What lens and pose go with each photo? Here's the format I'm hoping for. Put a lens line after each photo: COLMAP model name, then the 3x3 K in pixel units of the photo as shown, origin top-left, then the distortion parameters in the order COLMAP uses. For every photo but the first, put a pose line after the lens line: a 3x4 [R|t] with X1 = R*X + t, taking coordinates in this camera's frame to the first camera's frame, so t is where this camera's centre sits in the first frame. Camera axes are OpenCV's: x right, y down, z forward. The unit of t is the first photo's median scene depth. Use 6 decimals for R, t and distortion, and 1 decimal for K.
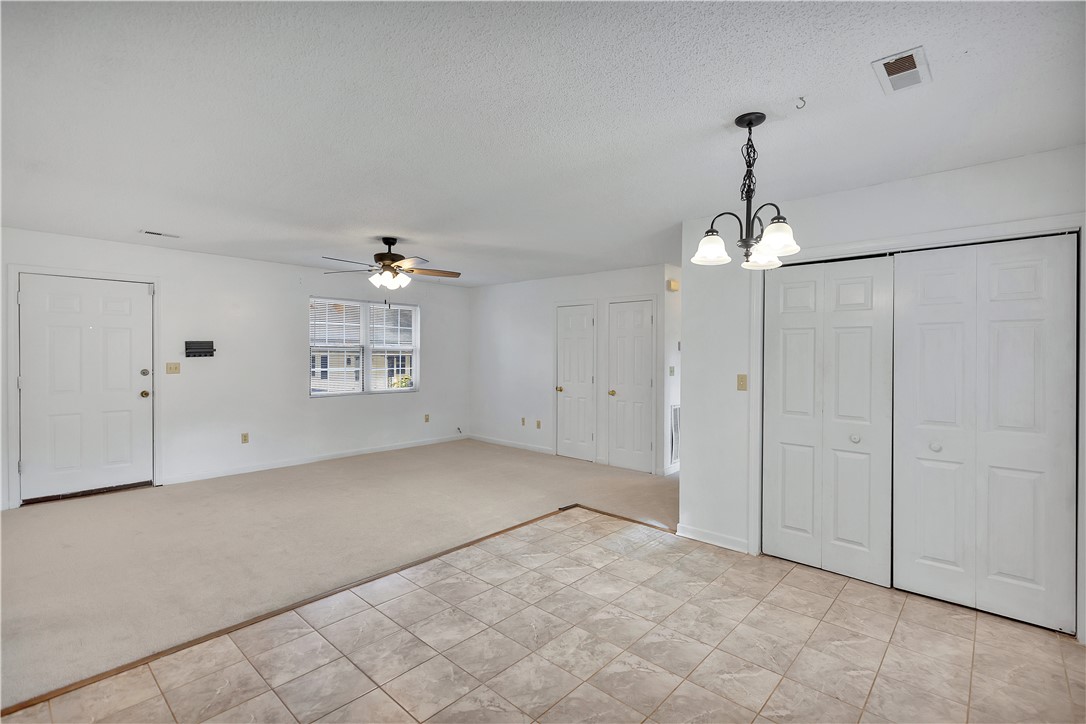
lens RADIAL K [[495.9, 0, 543.0], [0, 495.9, 362.0], [0, 0, 1]] dist [0.020869, 0.000173]
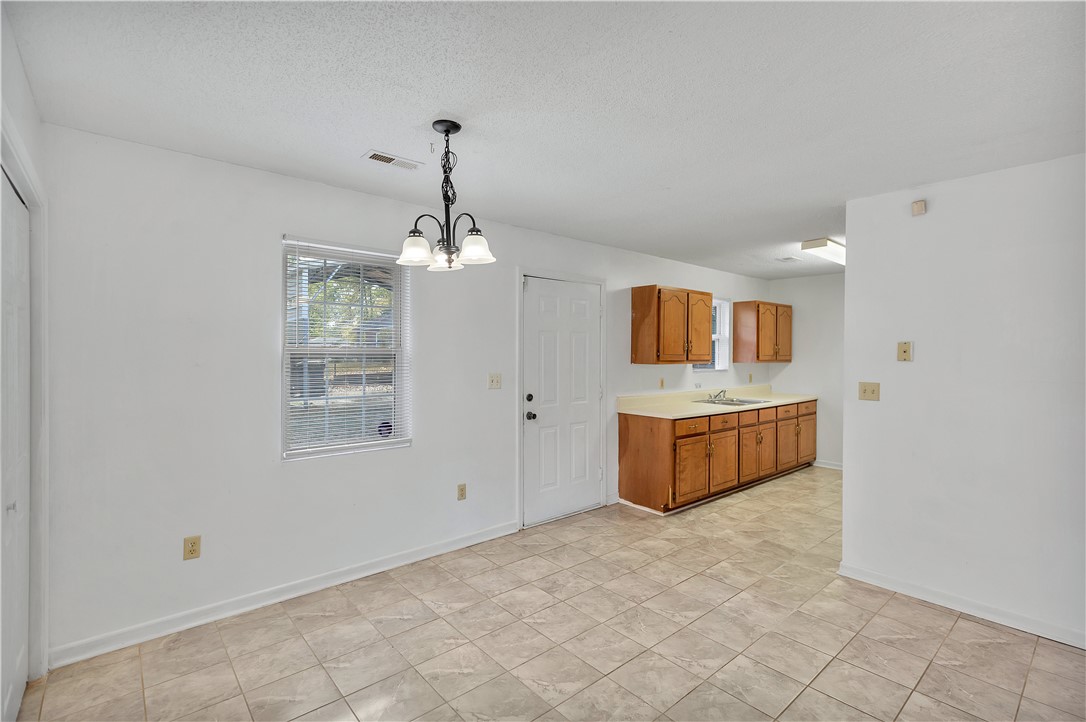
lens RADIAL K [[501.5, 0, 546.3], [0, 501.5, 358.9], [0, 0, 1]] dist [0.002838, 0.000302]
pose [[-0.994887, -0.007742, 0.100701, 0.075945], [-0.004713, 0.999530, 0.030284, -0.031557], [-0.100888, 0.029654, -0.994456, 1.450762]]
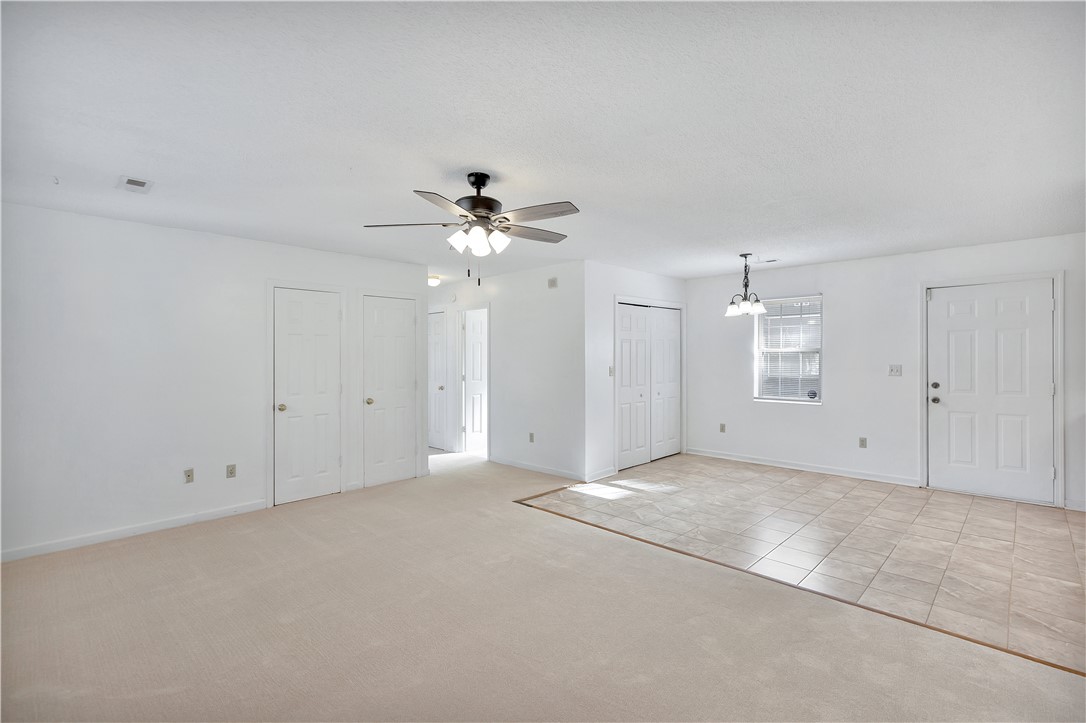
lens RADIAL K [[501.5, 0, 546.3], [0, 501.5, 359.4], [0, 0, 1]] dist [0.002838, 0.000302]
pose [[0.024520, -0.011525, 0.999633, -1.466102], [0.024752, 0.999634, 0.010918, -0.024071], [-0.999393, 0.024475, 0.024796, 1.377503]]
